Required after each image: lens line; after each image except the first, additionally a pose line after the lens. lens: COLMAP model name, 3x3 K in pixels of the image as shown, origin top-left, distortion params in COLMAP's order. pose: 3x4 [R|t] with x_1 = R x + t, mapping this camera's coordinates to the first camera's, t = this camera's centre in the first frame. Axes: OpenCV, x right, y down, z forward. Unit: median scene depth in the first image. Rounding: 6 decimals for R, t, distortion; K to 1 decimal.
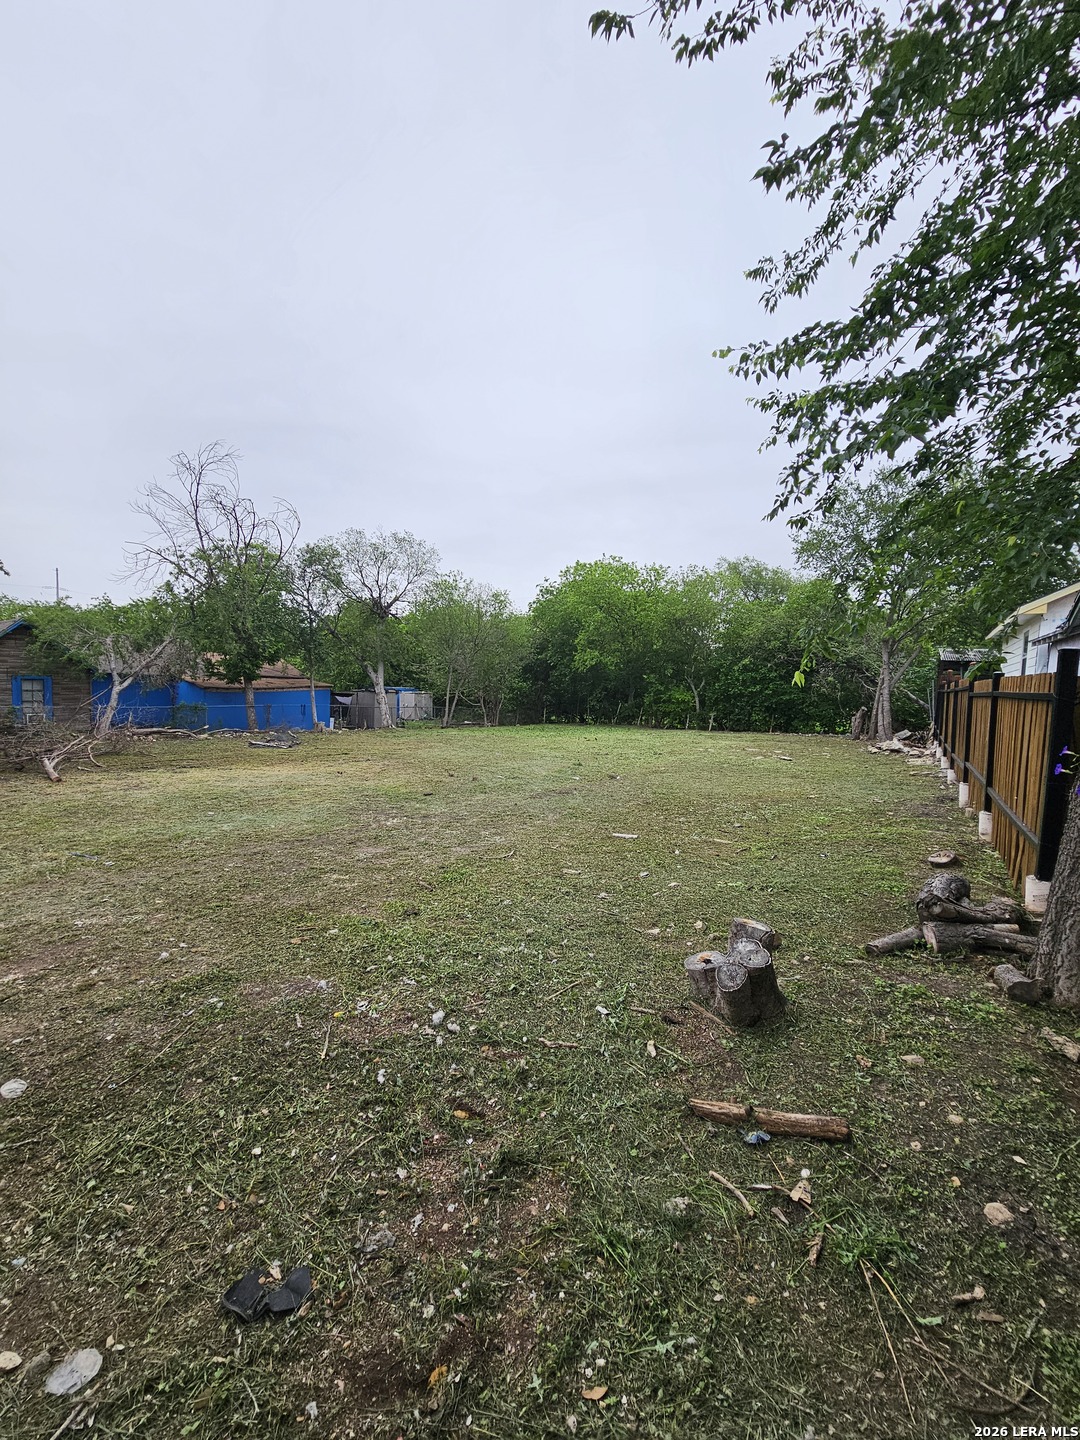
lens RADIAL K [[582.0, 0, 537.3], [0, 582.0, 721.4], [0, 0, 1]] dist [0.001399, 0.000129]
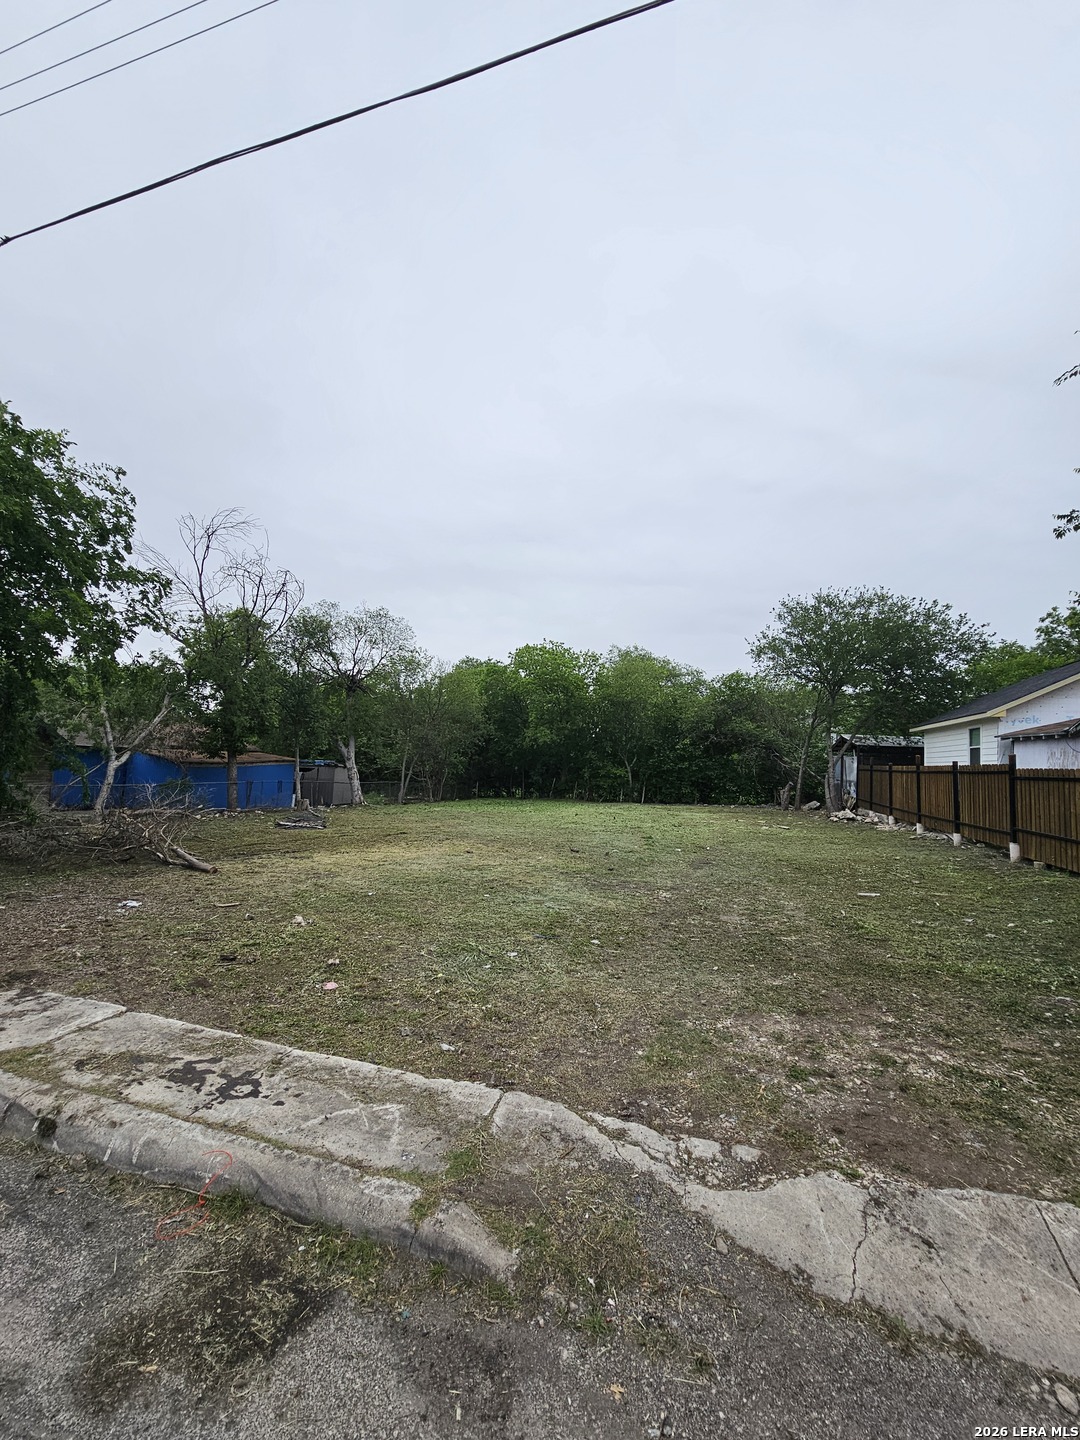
lens RADIAL K [[582.0, 0, 534.1], [0, 582.0, 719.1], [0, 0, 1]] dist [0.001399, 0.000129]
pose [[0.963908, 0.026074, 0.264957, -0.217500], [0.007763, 0.992017, -0.125867, -0.005456], [-0.266124, 0.123381, 0.956010, -0.008413]]
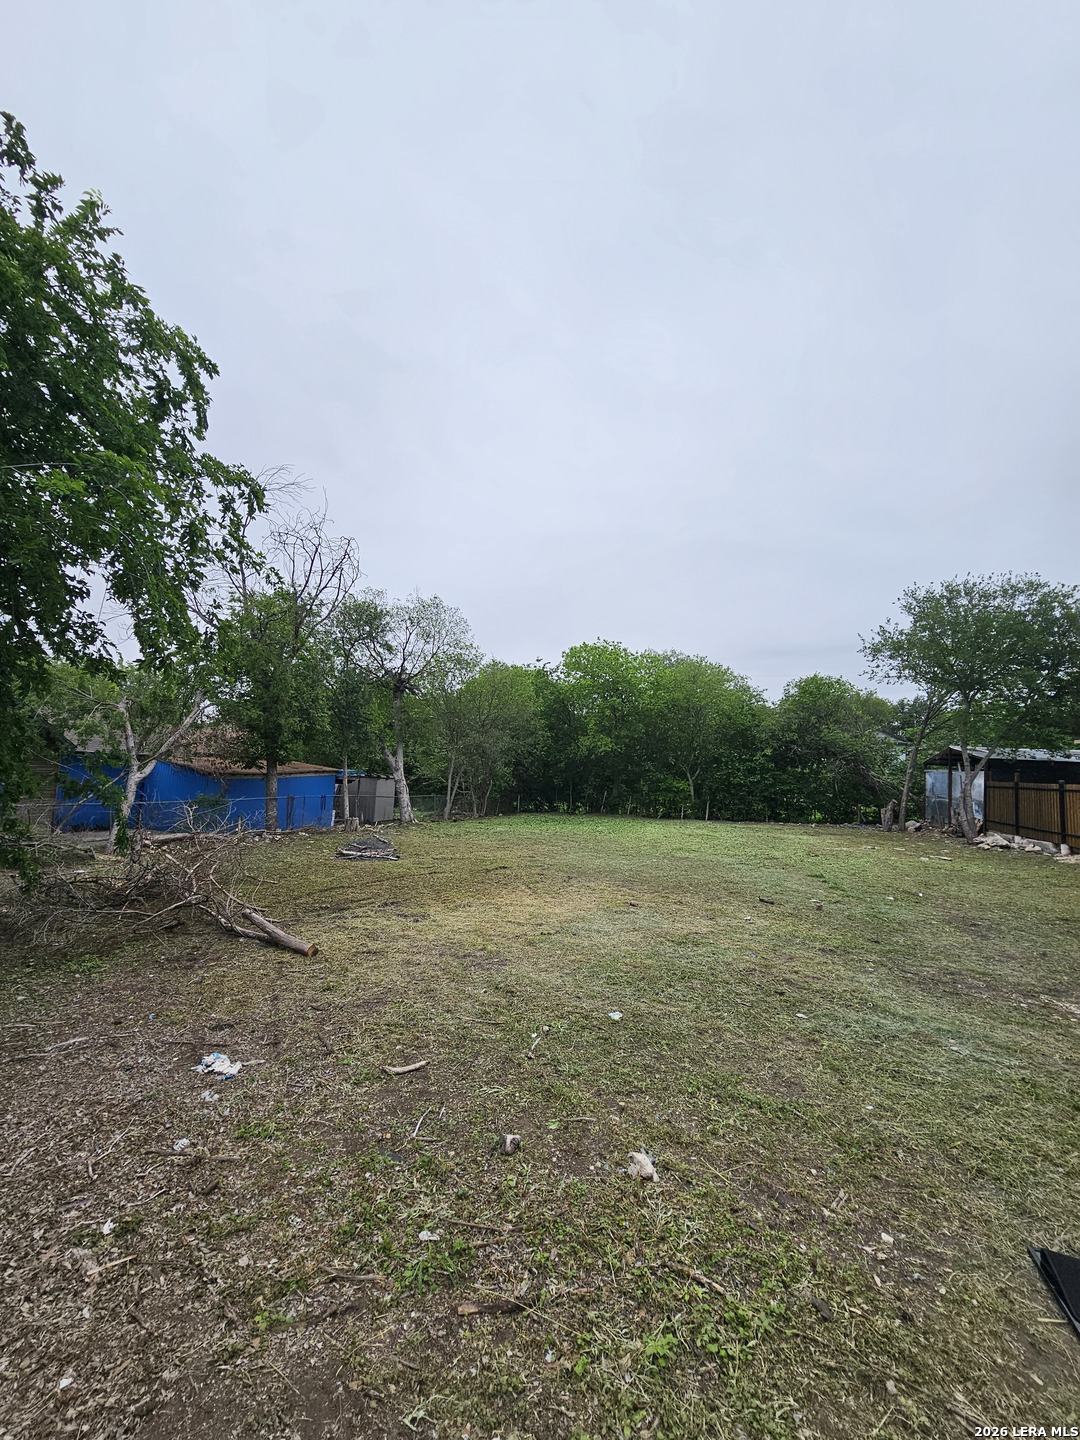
lens RADIAL K [[582.0, 0, 533.0], [0, 582.0, 719.6], [0, 0, 1]] dist [0.001399, 0.000129]
pose [[0.963667, 0.037379, 0.264477, -0.285502], [-0.000114, 0.990217, -0.139533, -0.017208], [-0.267106, 0.134433, 0.954244, 0.133008]]
